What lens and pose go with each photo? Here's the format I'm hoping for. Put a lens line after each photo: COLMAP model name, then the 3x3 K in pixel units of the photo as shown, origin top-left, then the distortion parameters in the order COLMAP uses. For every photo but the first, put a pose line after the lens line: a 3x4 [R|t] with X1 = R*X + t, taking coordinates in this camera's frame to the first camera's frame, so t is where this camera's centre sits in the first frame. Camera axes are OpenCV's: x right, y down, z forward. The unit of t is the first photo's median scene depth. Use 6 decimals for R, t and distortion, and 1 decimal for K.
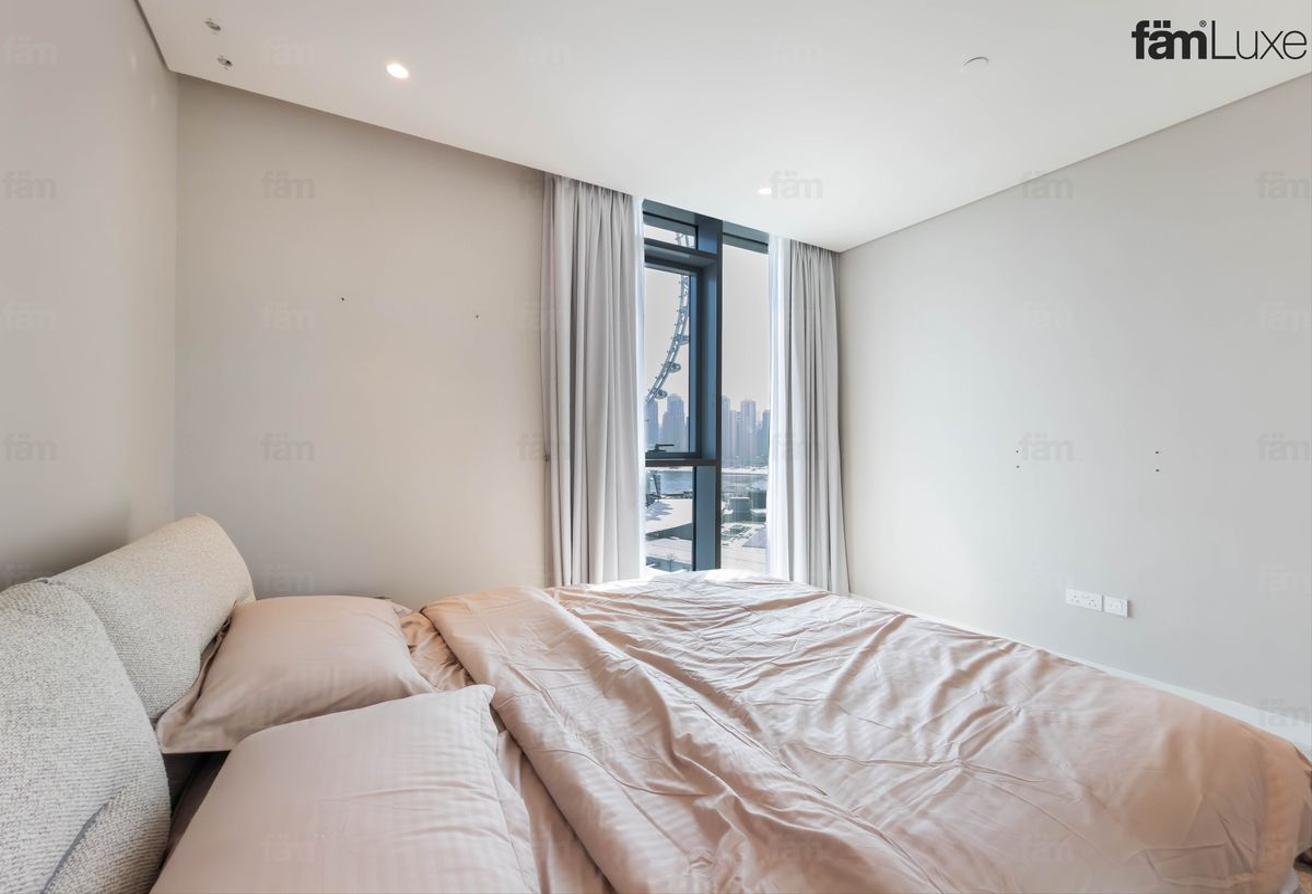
lens RADIAL K [[536.9, 0, 657.3], [0, 536.9, 448.0], [0, 0, 1]] dist [-0.000226, -0.000704]
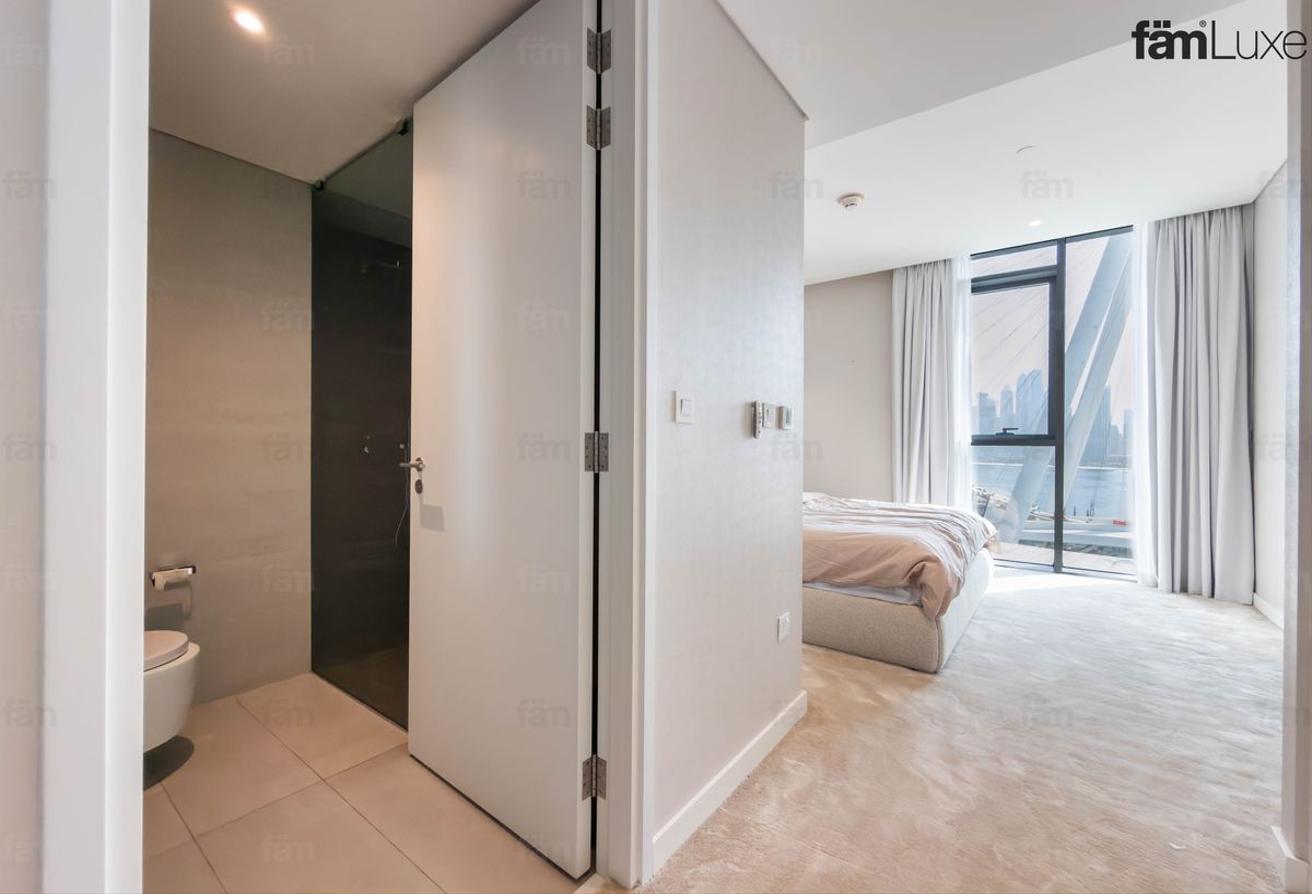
lens RADIAL K [[536.9, 0, 655.0], [0, 536.9, 446.4], [0, 0, 1]] dist [-0.000226, -0.000704]
pose [[0.364849, 0.016747, -0.930916, 0.888763], [-0.000782, 0.999843, 0.017680, 0.014165], [0.931066, -0.005722, 0.364805, -0.246170]]
